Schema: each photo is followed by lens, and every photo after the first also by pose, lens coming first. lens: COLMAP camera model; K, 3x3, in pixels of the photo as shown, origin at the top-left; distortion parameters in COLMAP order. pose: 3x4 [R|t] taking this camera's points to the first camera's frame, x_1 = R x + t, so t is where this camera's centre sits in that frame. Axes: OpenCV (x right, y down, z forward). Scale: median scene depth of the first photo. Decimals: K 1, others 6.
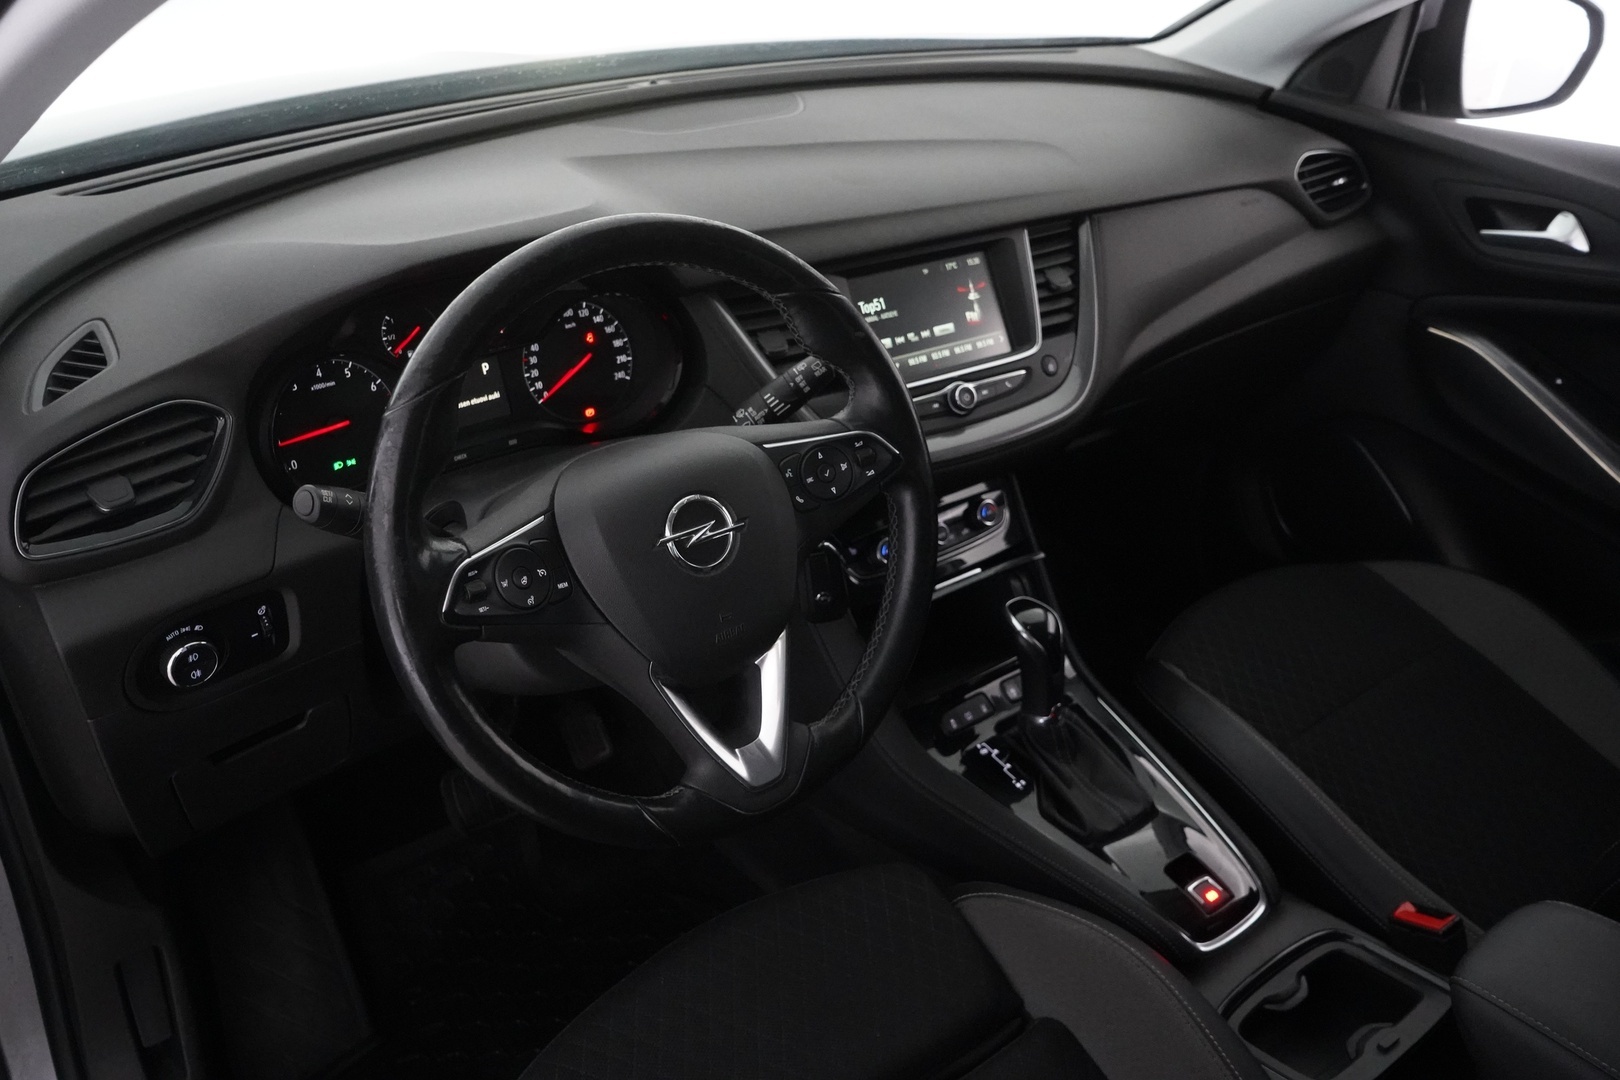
lens RADIAL K [[1319.8, 0, 825.9], [0, 1319.8, 542.2], [0, 0, 1]] dist [-0.011678, 0.019825]
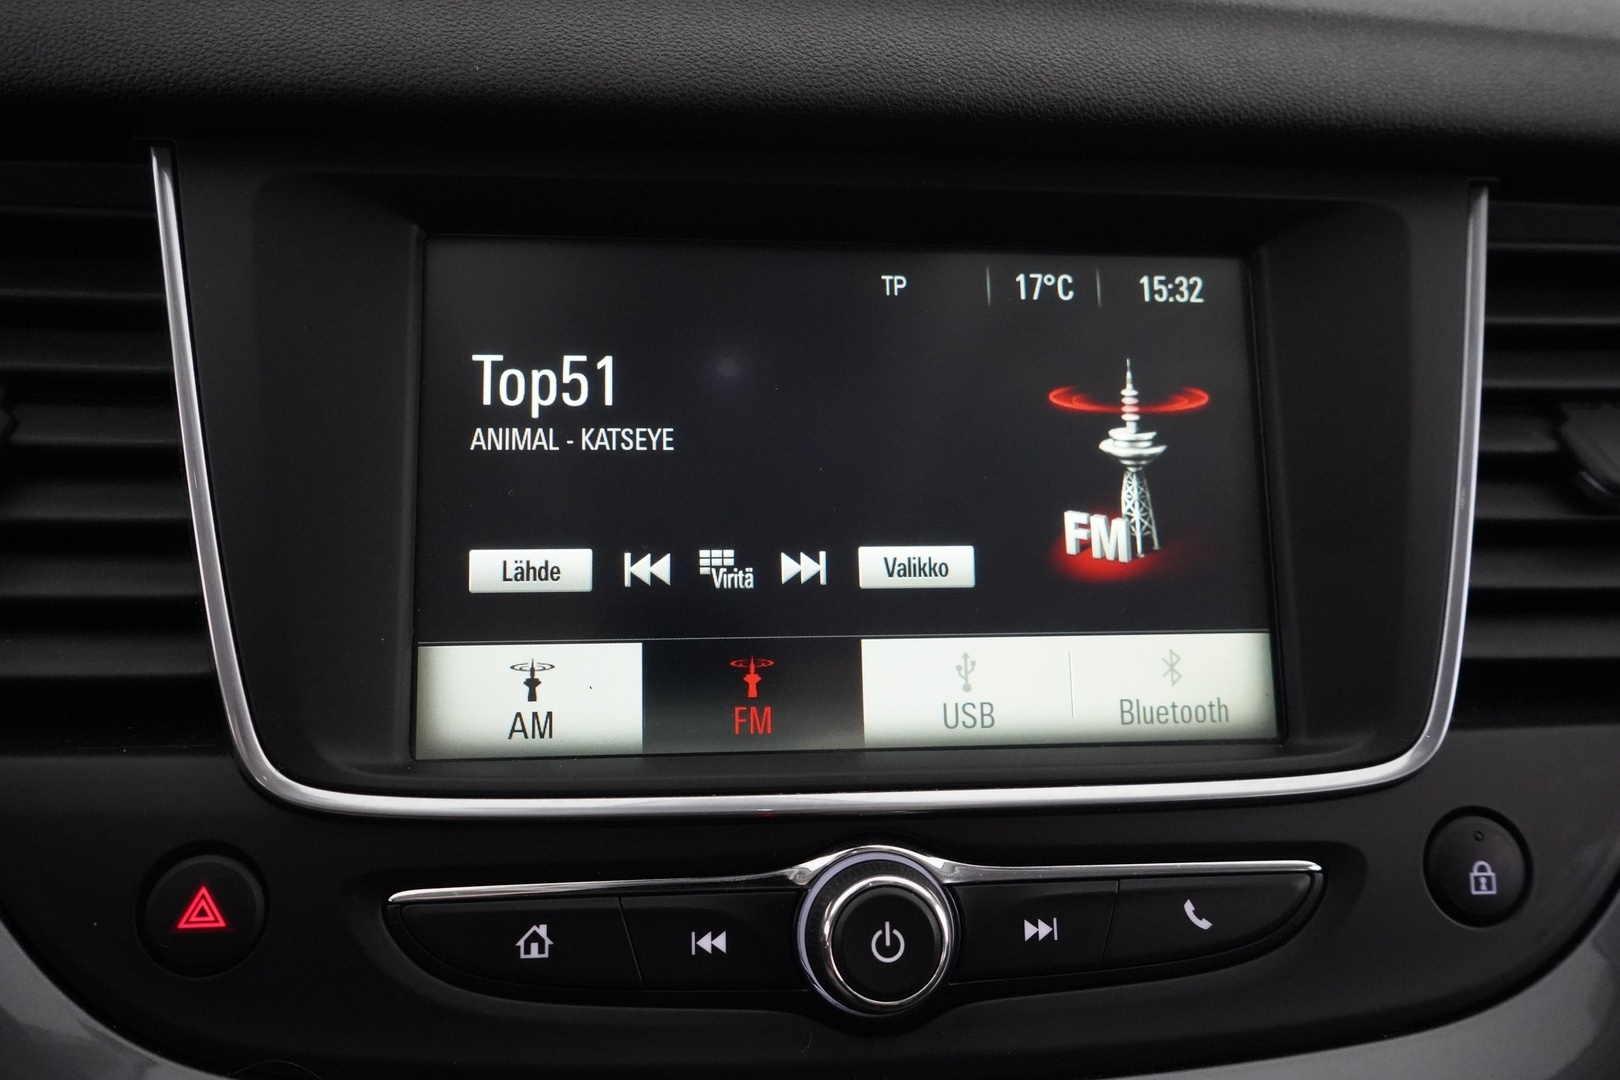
lens RADIAL K [[1319.8, 0, 804.8], [0, 1319.8, 543.9], [0, 0, 1]] dist [-0.011678, 0.019825]
pose [[0.881970, 0.199810, -0.426856, 0.165101], [-0.257332, 0.962926, -0.080956, -0.146911], [0.394855, 0.181245, 0.900689, 0.826461]]
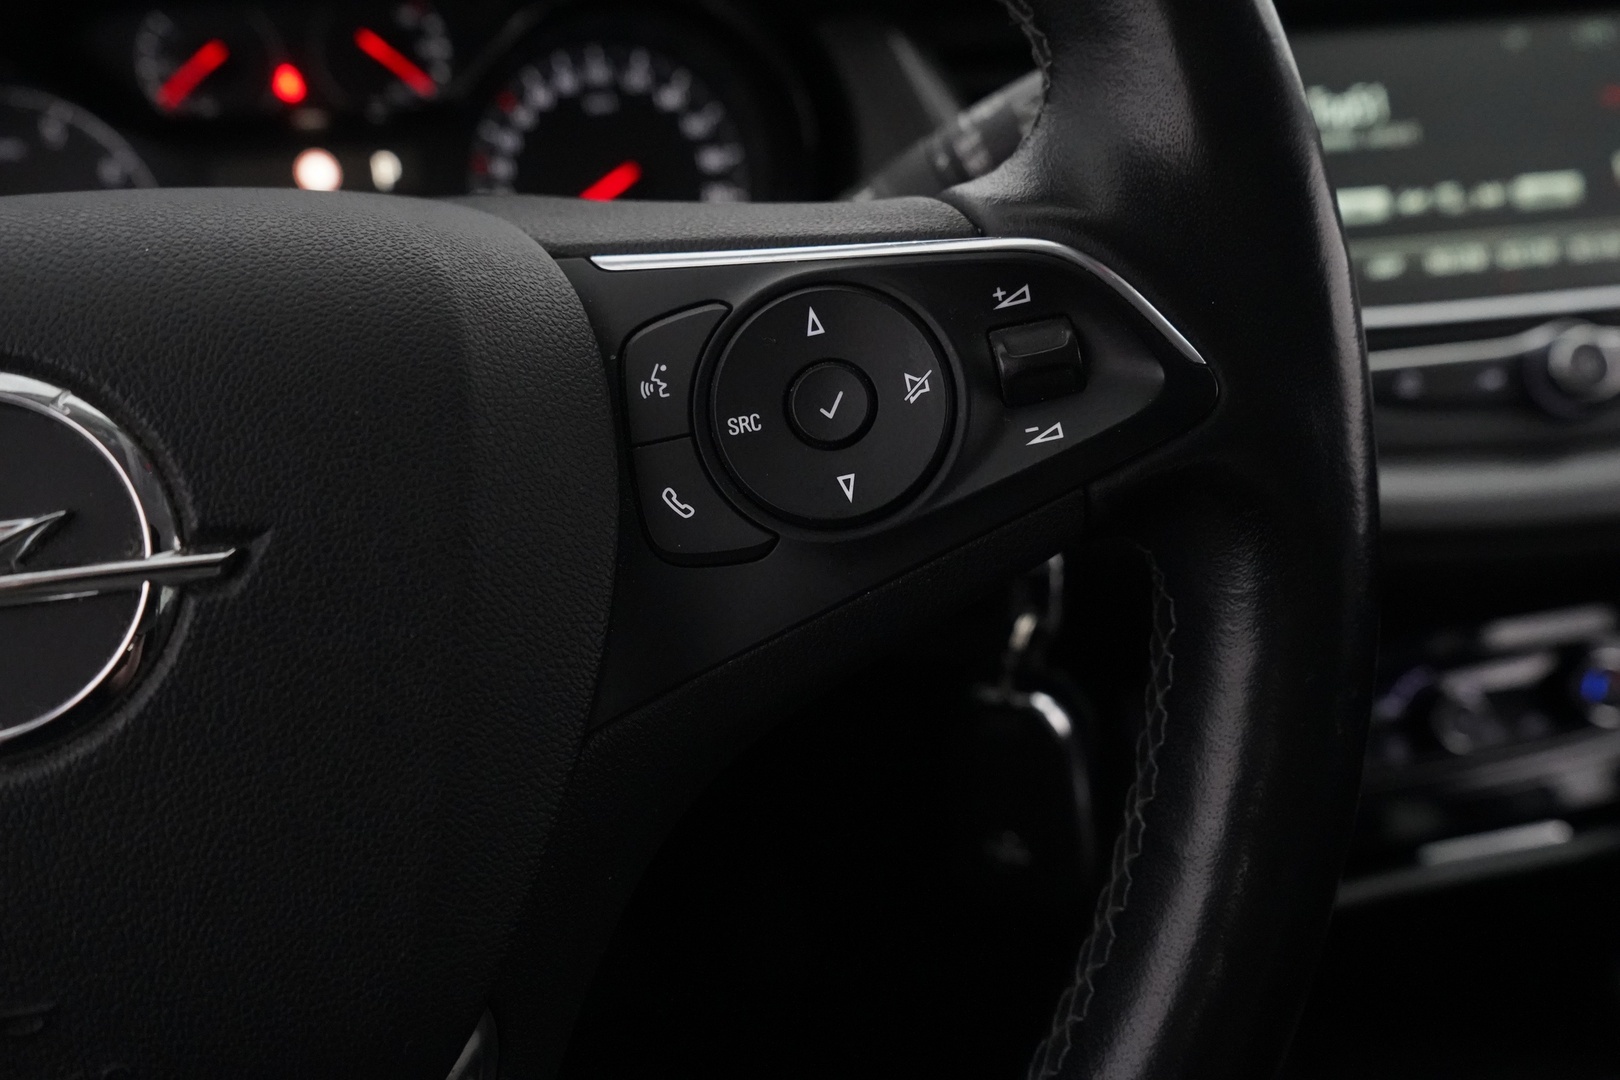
lens RADIAL K [[1319.8, 0, 818.8], [0, 1319.8, 531.4], [0, 0, 1]] dist [-0.011678, 0.019825]
pose [[0.905668, 0.138156, -0.400846, 0.066657], [-0.164856, 0.985775, -0.032716, -0.017897], [0.390624, 0.095712, 0.915561, 0.592885]]
